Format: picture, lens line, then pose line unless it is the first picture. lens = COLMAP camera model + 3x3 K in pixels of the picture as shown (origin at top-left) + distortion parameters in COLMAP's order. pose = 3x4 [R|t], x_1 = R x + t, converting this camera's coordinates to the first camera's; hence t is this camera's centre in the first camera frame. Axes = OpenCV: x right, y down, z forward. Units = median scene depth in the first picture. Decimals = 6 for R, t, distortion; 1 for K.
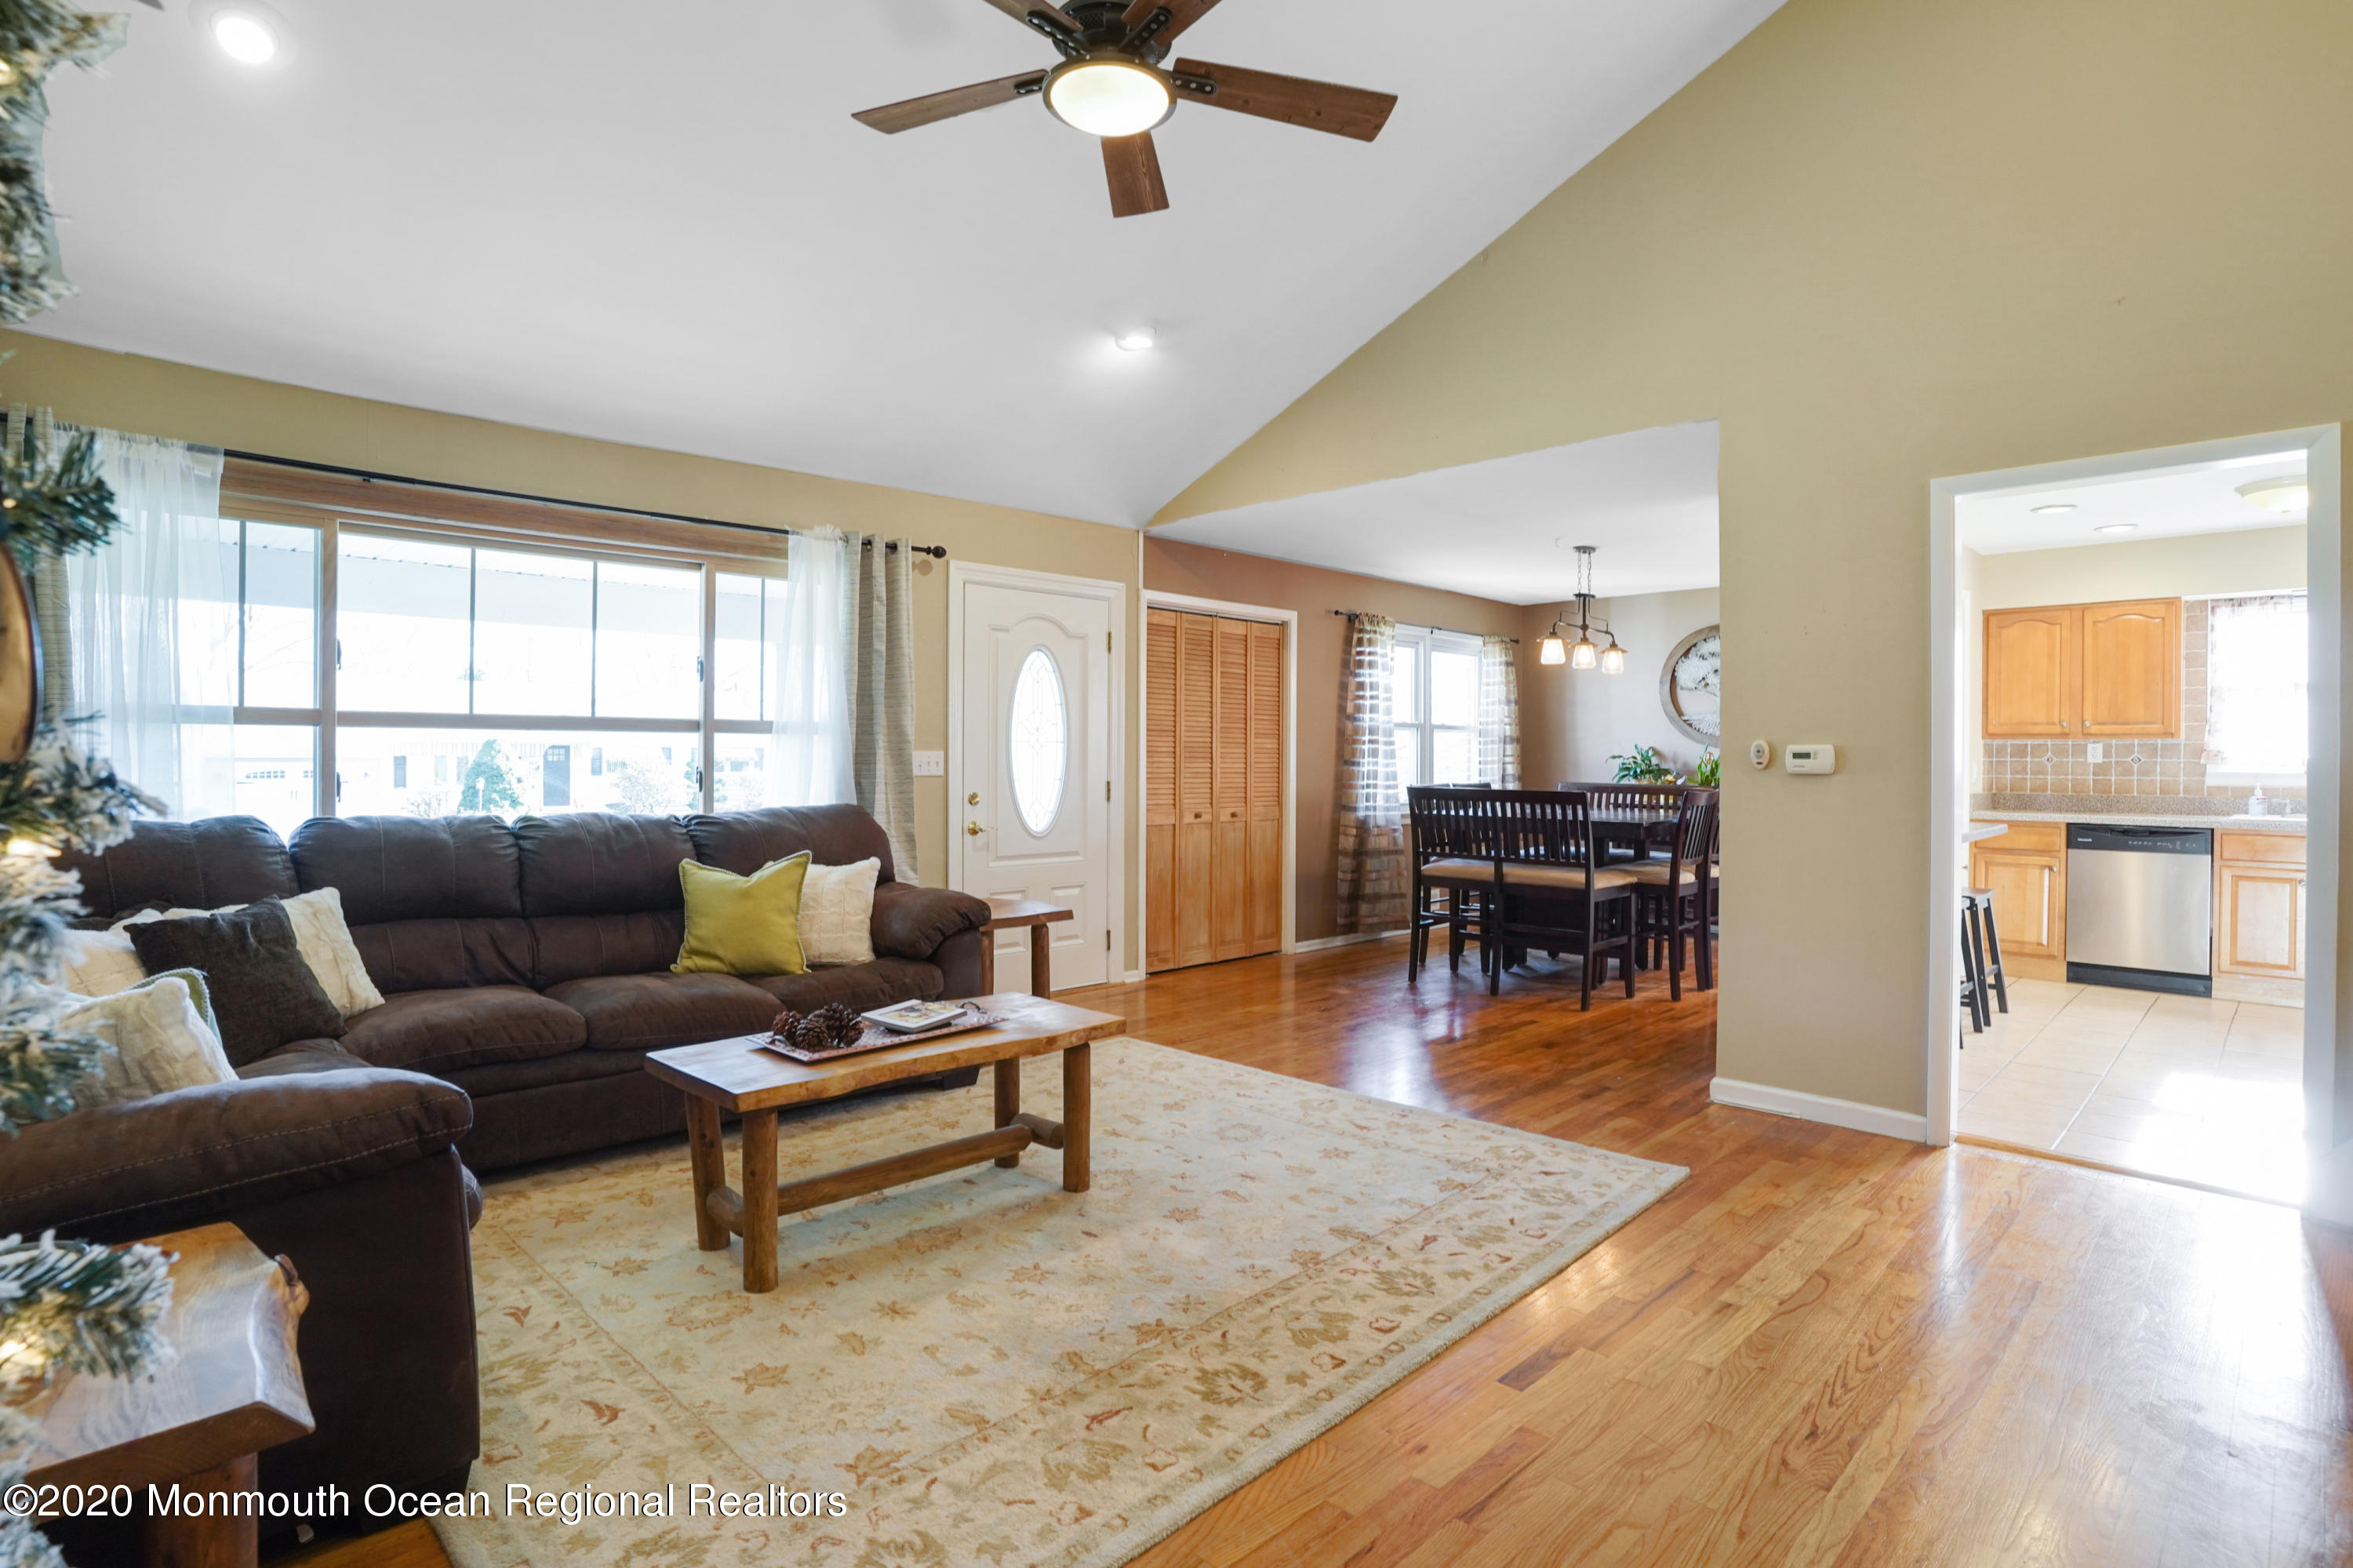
lens RADIAL K [[1161.7, 0, 1166.1], [0, 1161.7, 775.2], [0, 0, 1]] dist [-0.056397, 0.027543]
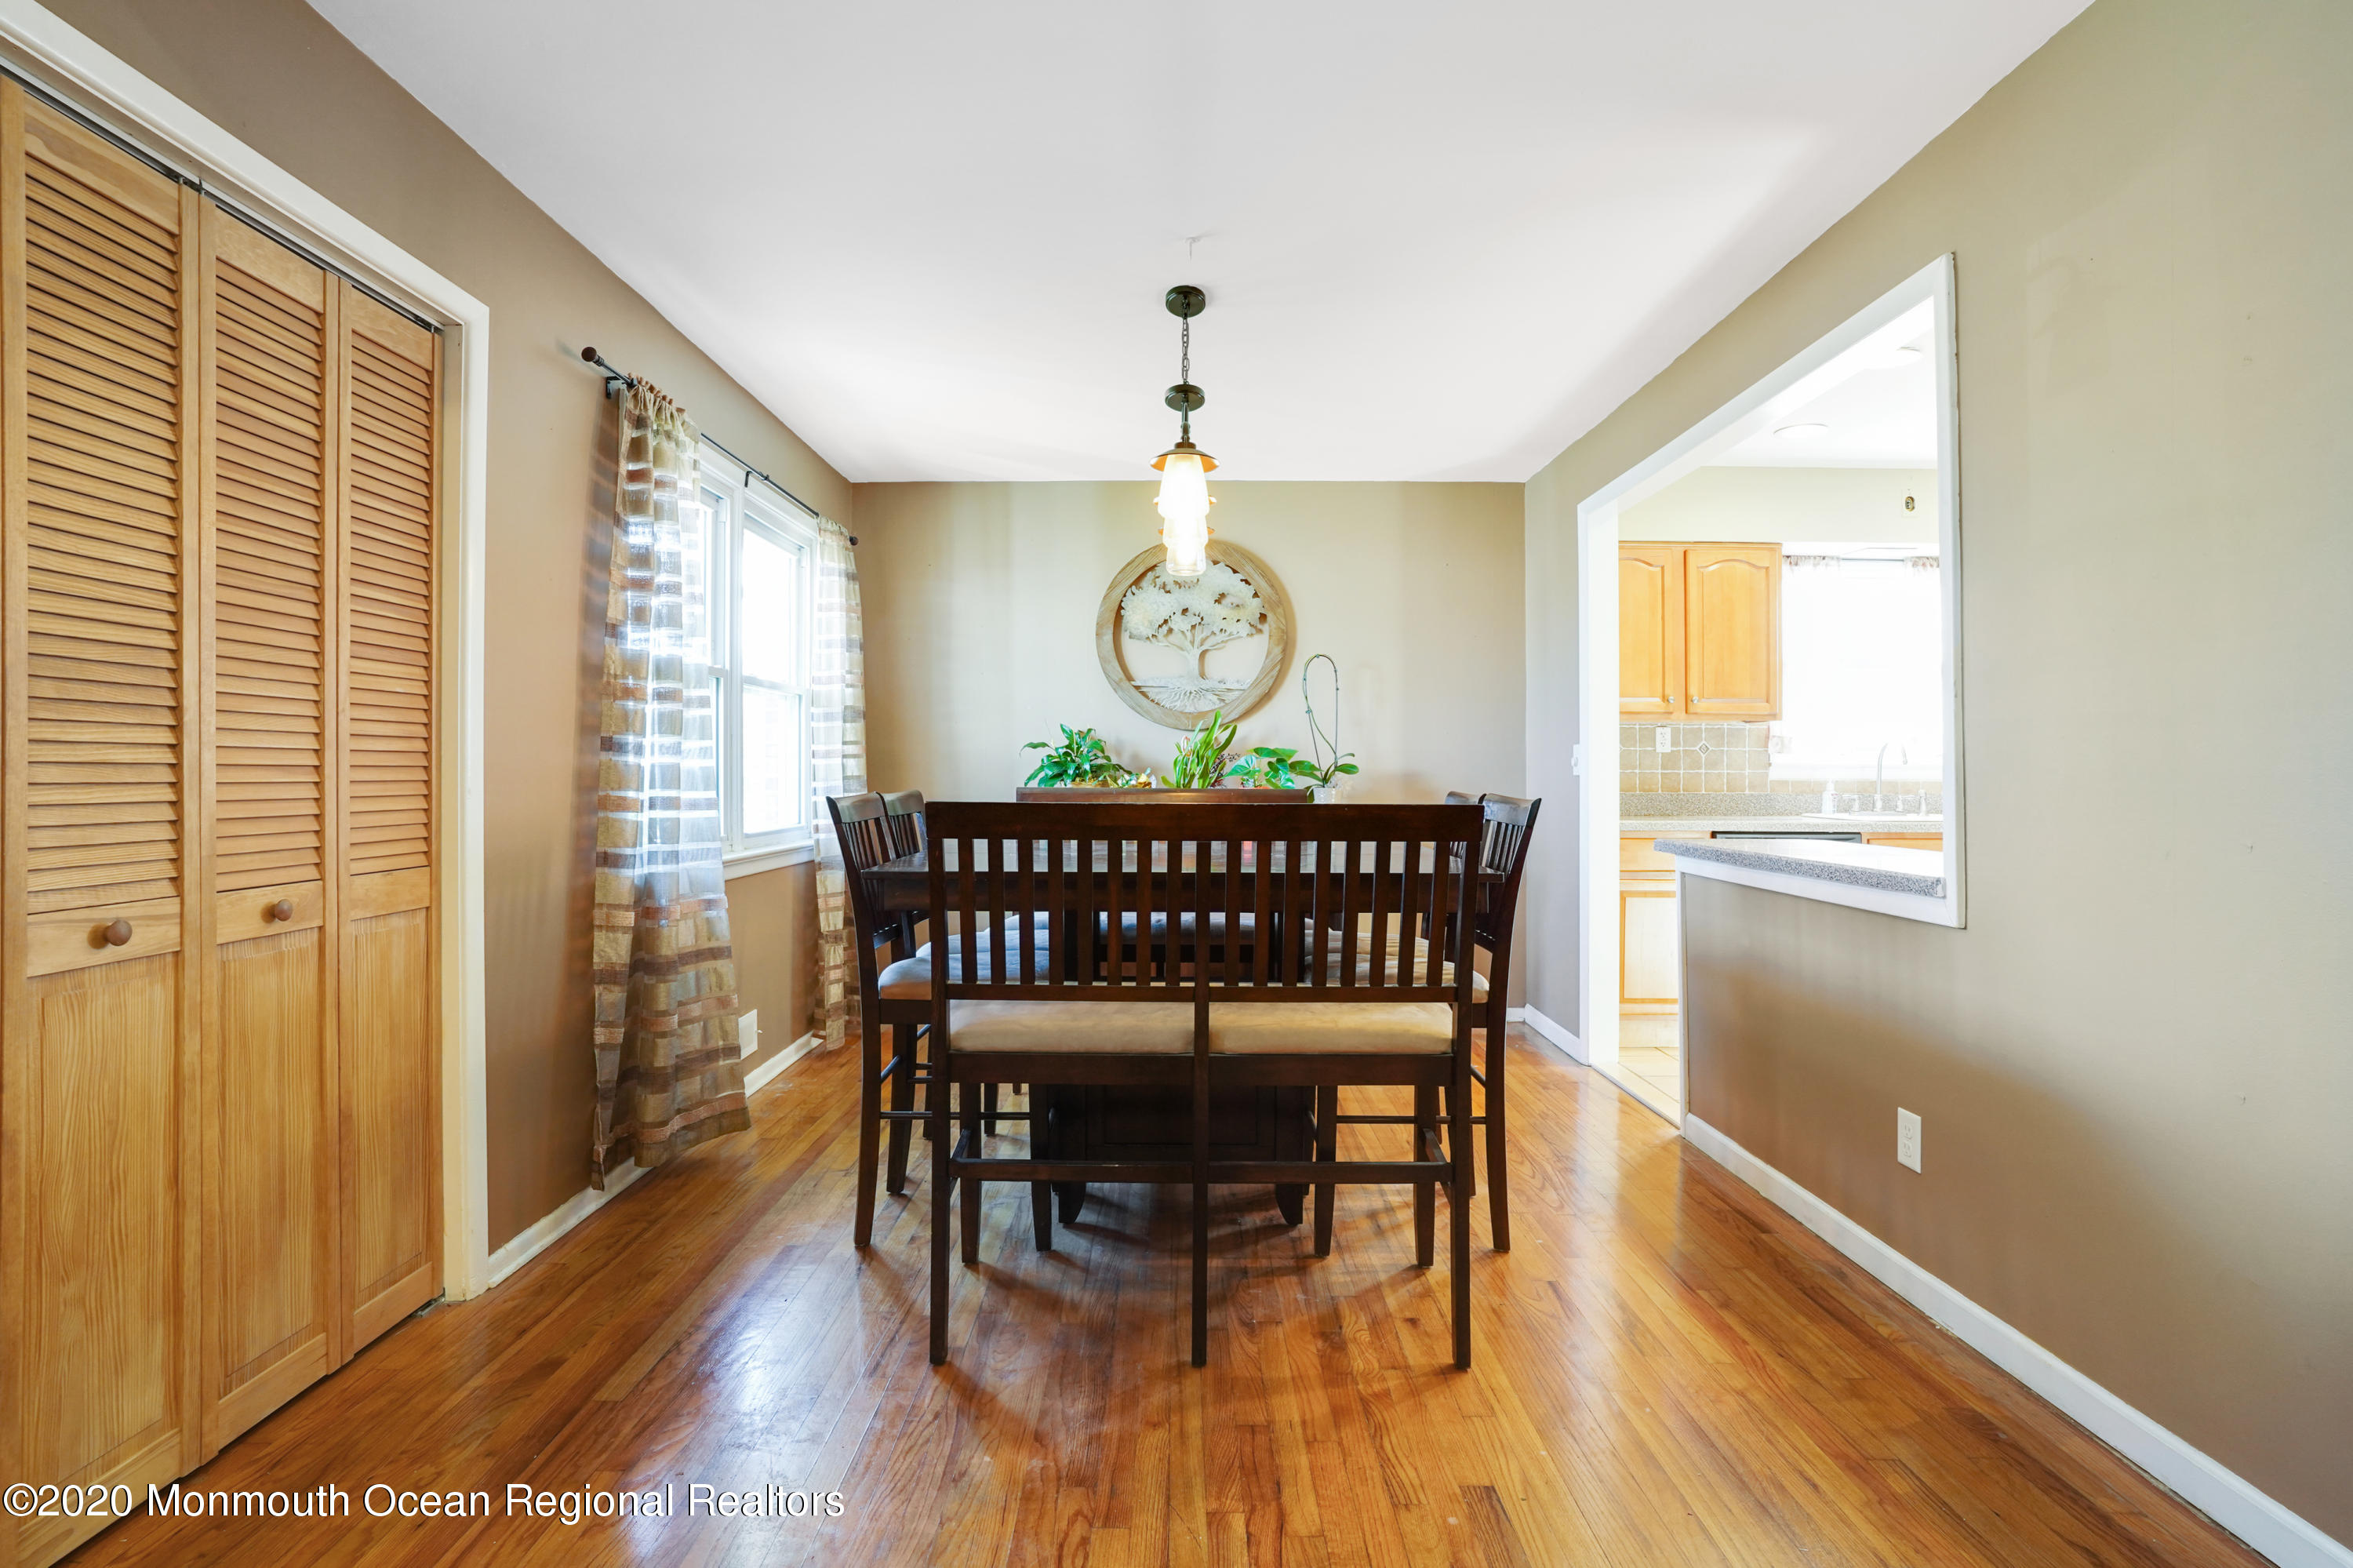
lens RADIAL K [[1161.7, 0, 1166.1], [0, 1161.7, 775.2], [0, 0, 1]] dist [-0.056397, 0.027543]
pose [[0.709108, -0.005586, 0.705078, 0.016466], [0.011661, 0.999925, -0.003806, 0.003427], [-0.705004, 0.010921, 0.709119, 0.628762]]
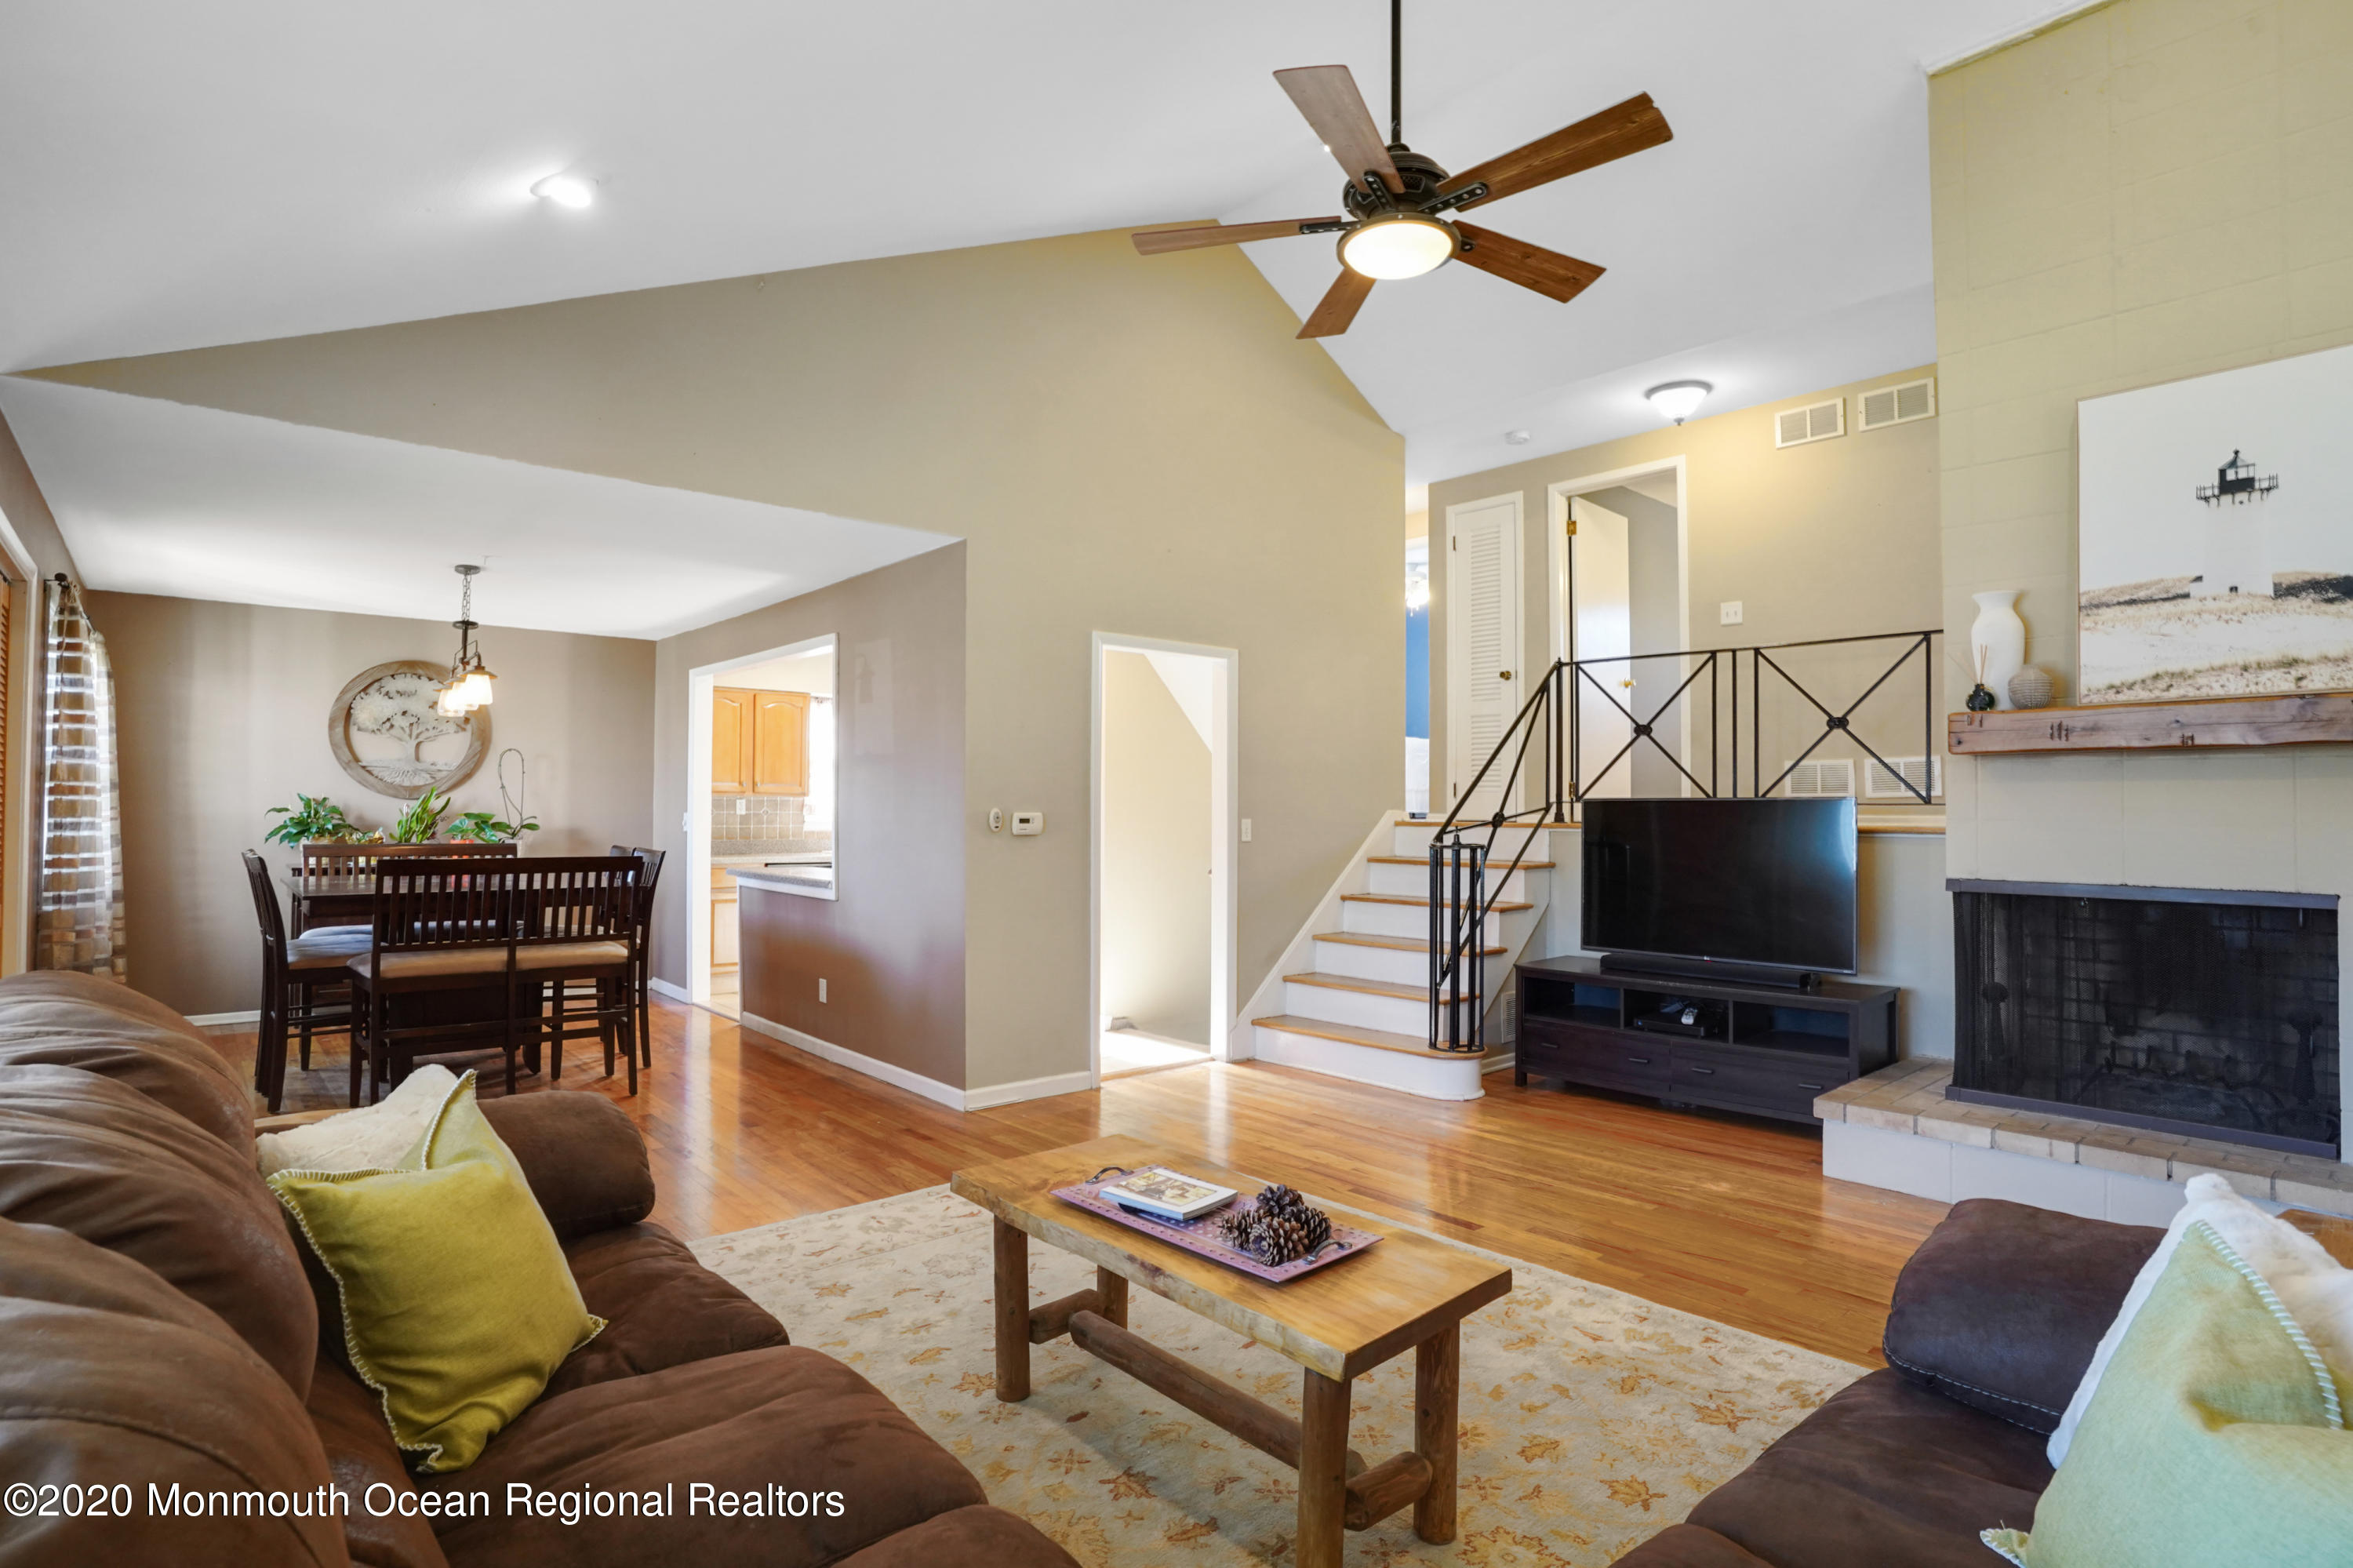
lens RADIAL K [[1203.1, 0, 1172.5], [0, 1203.1, 788.8], [0, 0, 1]] dist [-0.062289, 0.000310]
pose [[0.065030, 0.009254, 0.997840, -0.432629], [0.007840, 0.999921, -0.009784, -0.021081], [-0.997852, 0.008459, 0.064953, 0.404323]]
